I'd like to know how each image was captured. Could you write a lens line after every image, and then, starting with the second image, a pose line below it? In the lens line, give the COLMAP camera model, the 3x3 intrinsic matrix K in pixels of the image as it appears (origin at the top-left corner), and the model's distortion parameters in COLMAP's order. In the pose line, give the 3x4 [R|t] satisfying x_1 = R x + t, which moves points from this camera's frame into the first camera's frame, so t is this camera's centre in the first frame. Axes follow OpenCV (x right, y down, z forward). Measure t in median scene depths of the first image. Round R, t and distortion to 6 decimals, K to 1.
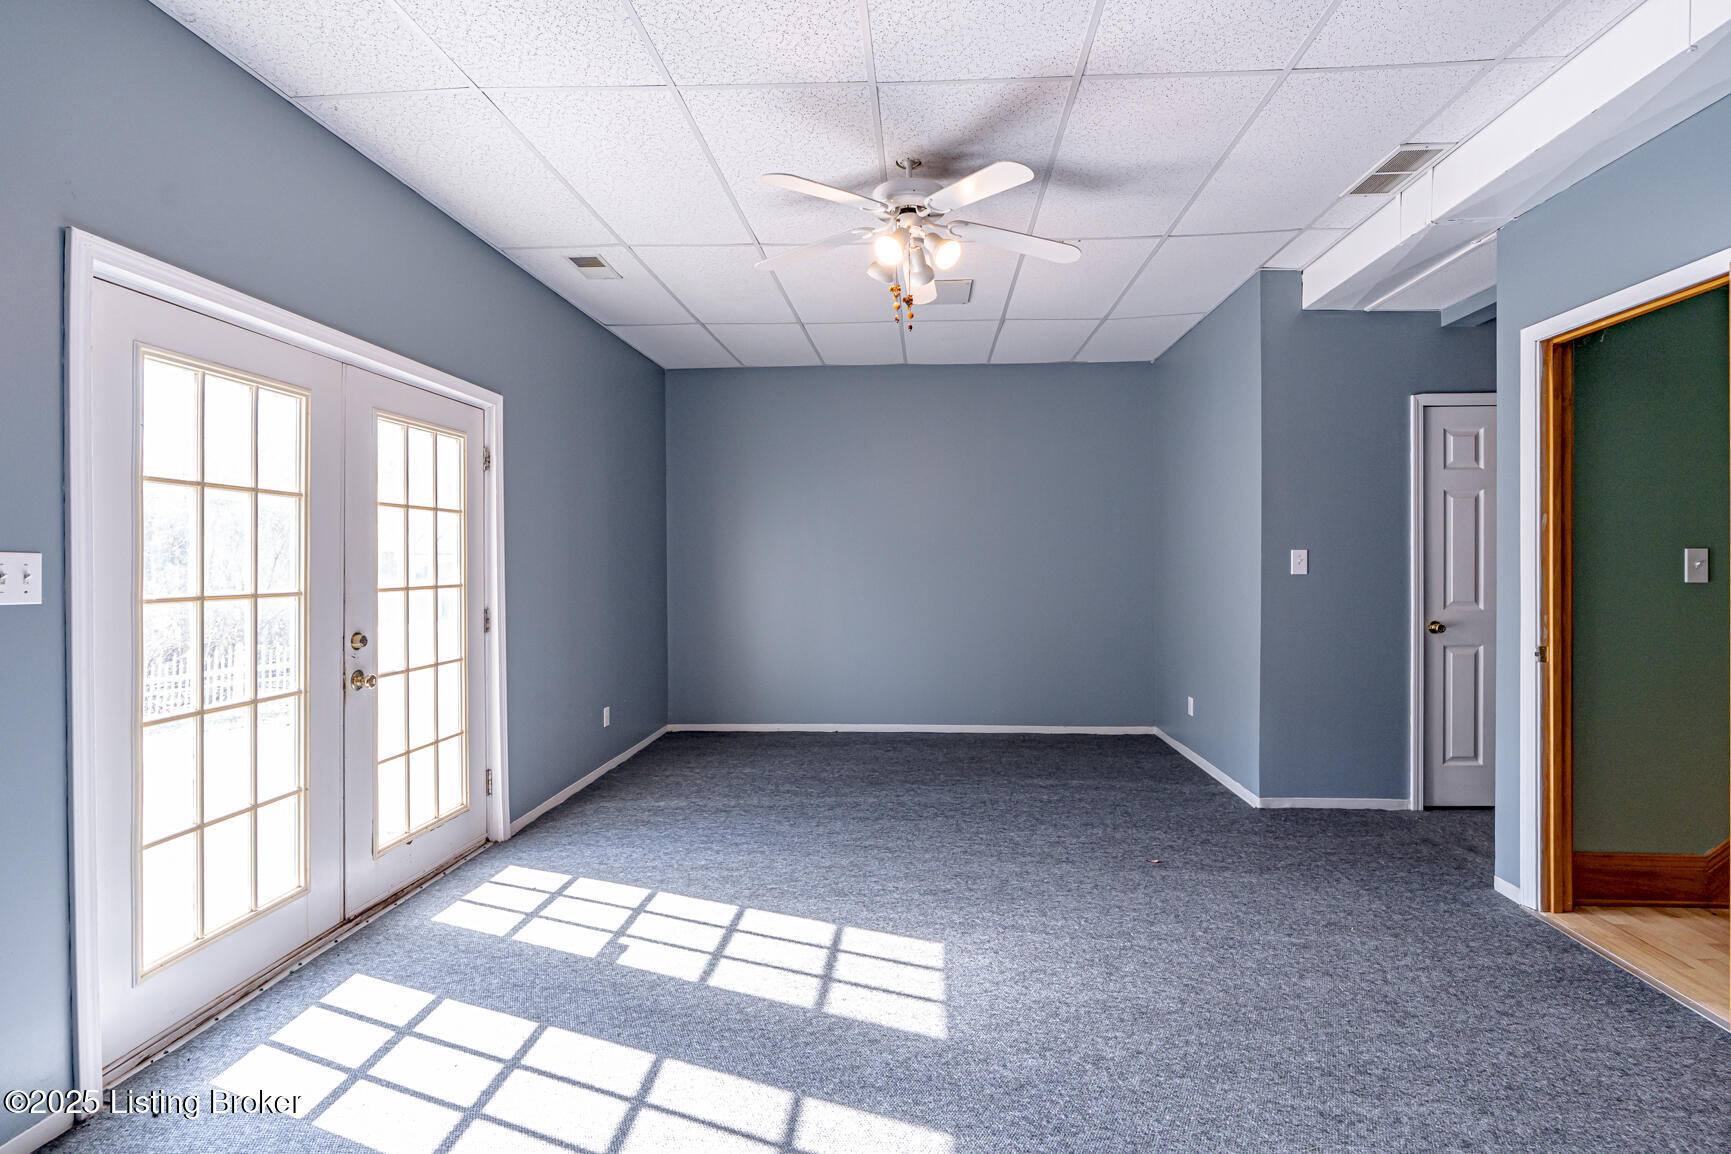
lens RADIAL K [[806.4, 0, 909.4], [0, 806.4, 568.1], [0, 0, 1]] dist [-0.020592, 0.007703]
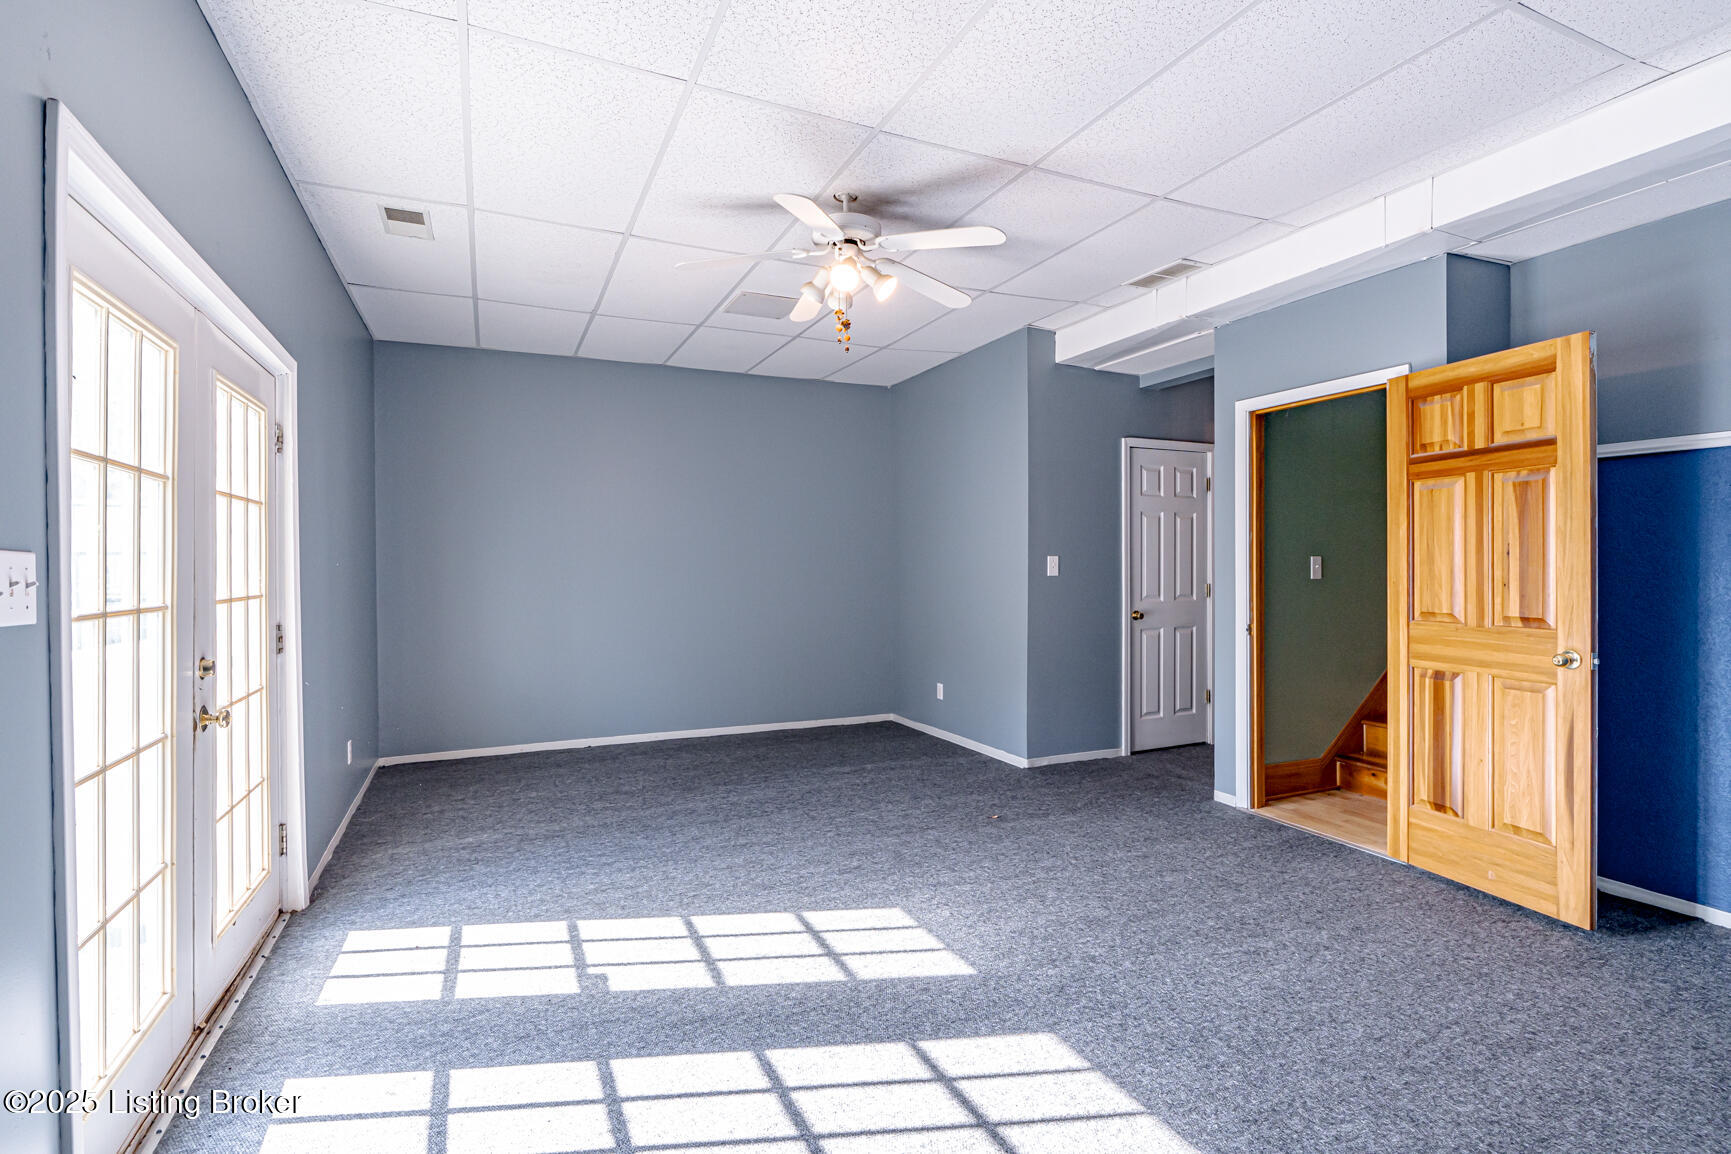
lens RADIAL K [[806.4, 0, 880.6], [0, 806.4, 573.1], [0, 0, 1]] dist [-0.020592, 0.007703]
pose [[0.891508, -0.004797, 0.452979, -0.444008], [0.005018, 0.999987, 0.000714, 0.001805], [-0.452976, 0.001637, 0.891521, 0.013383]]
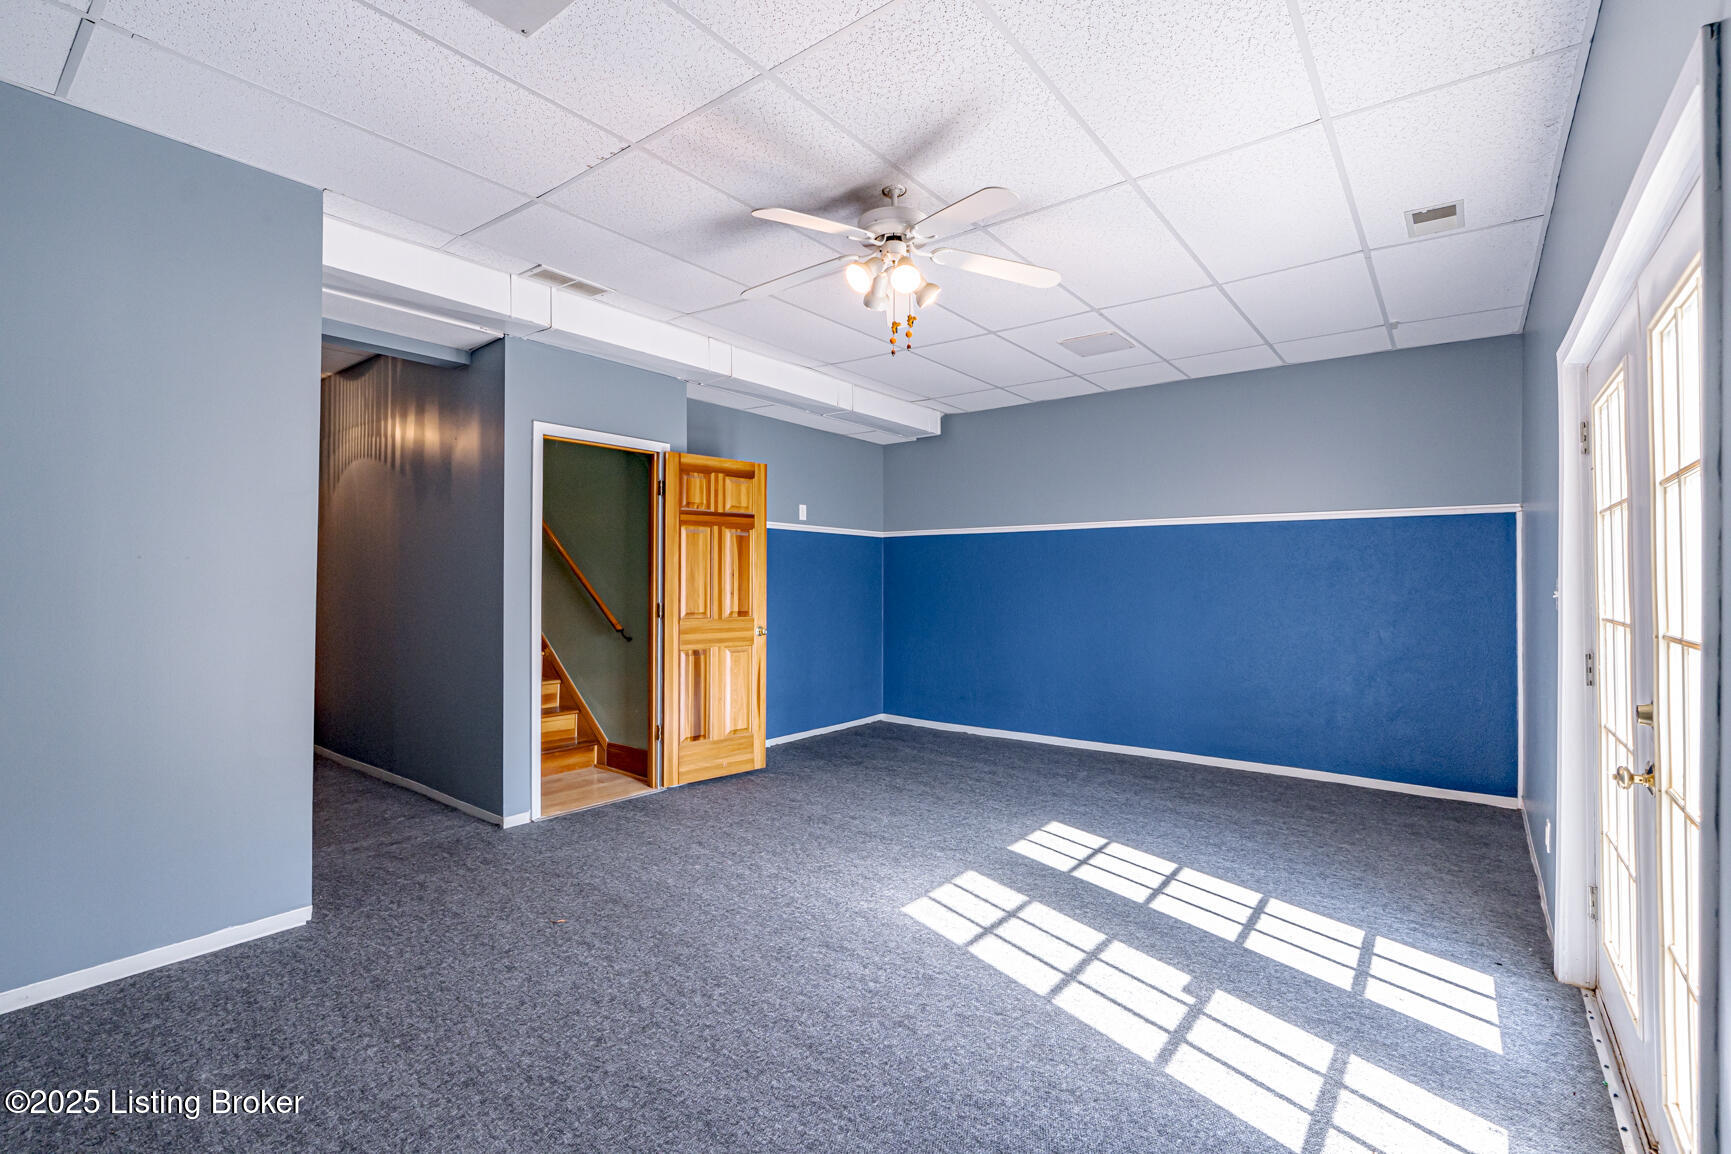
lens RADIAL K [[806.4, 0, 842.9], [0, 806.4, 569.6], [0, 0, 1]] dist [-0.020592, 0.007703]
pose [[-0.798464, 0.006227, 0.602010, -0.549460], [0.000869, 0.999957, -0.009190, -0.014863], [-0.602042, -0.006815, -0.798436, 1.822517]]
